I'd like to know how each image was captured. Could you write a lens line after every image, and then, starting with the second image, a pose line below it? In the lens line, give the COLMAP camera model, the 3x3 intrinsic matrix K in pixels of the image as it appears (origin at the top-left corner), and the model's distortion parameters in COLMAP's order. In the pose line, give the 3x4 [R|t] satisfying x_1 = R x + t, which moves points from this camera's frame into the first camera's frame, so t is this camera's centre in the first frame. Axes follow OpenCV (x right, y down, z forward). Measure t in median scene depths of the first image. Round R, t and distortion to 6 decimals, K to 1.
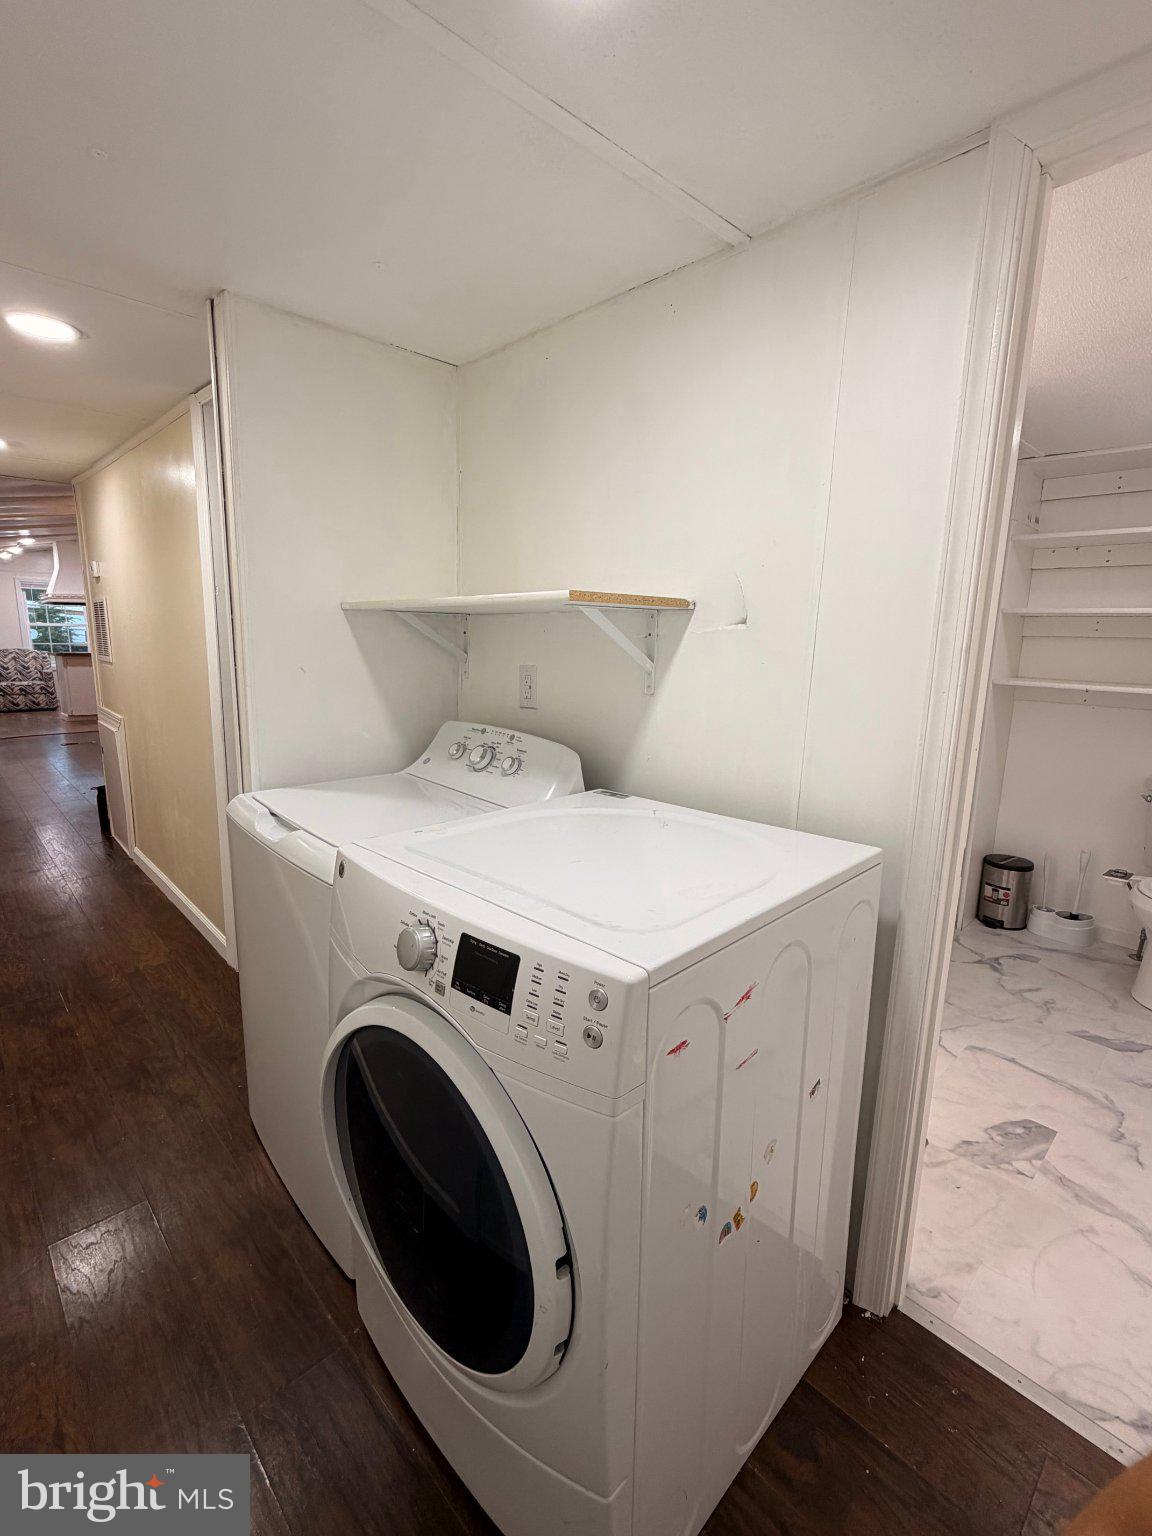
lens RADIAL K [[689.6, 0, 572.3], [0, 689.6, 767.4], [0, 0, 1]] dist [-0.001917, -0.000007]
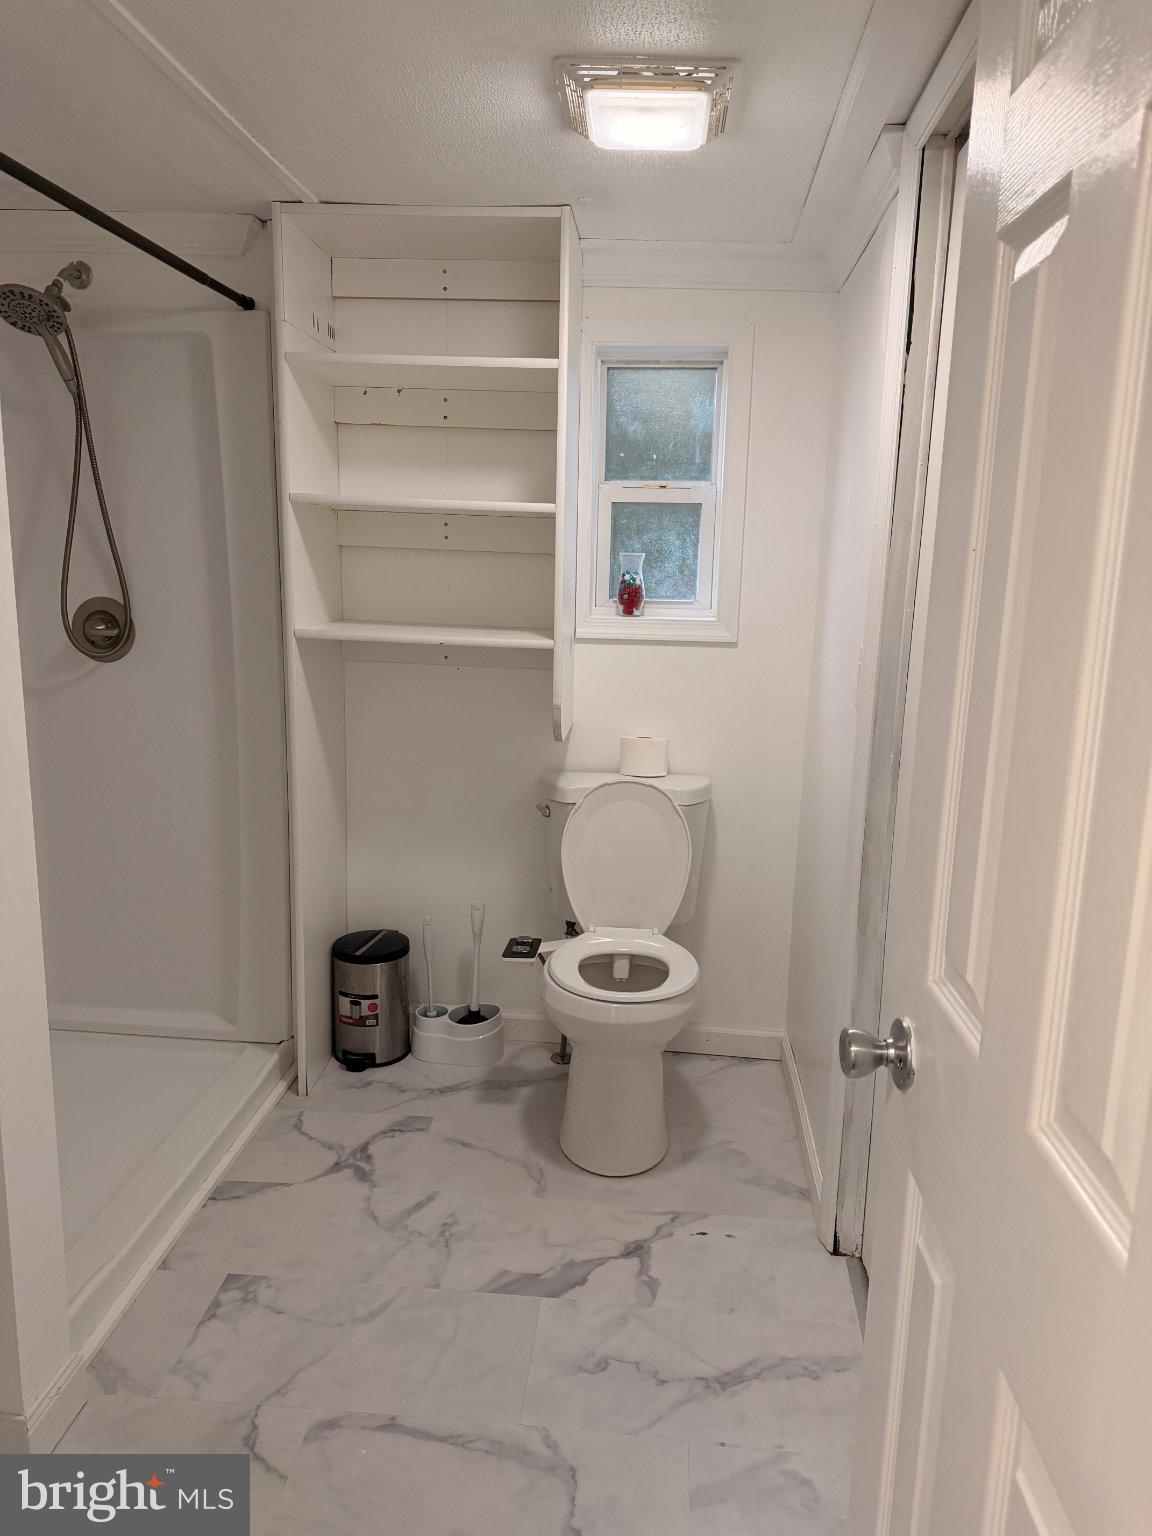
lens RADIAL K [[1124.5, 0, 576.7], [0, 1124.5, 777.5], [0, 0, 1]] dist [0.035478, -0.032058]
pose [[0.743899, -0.127184, 0.656078, 0.185547], [0.112694, 0.991538, 0.064436, -0.044507], [-0.658721, 0.026002, 0.751938, 0.206751]]
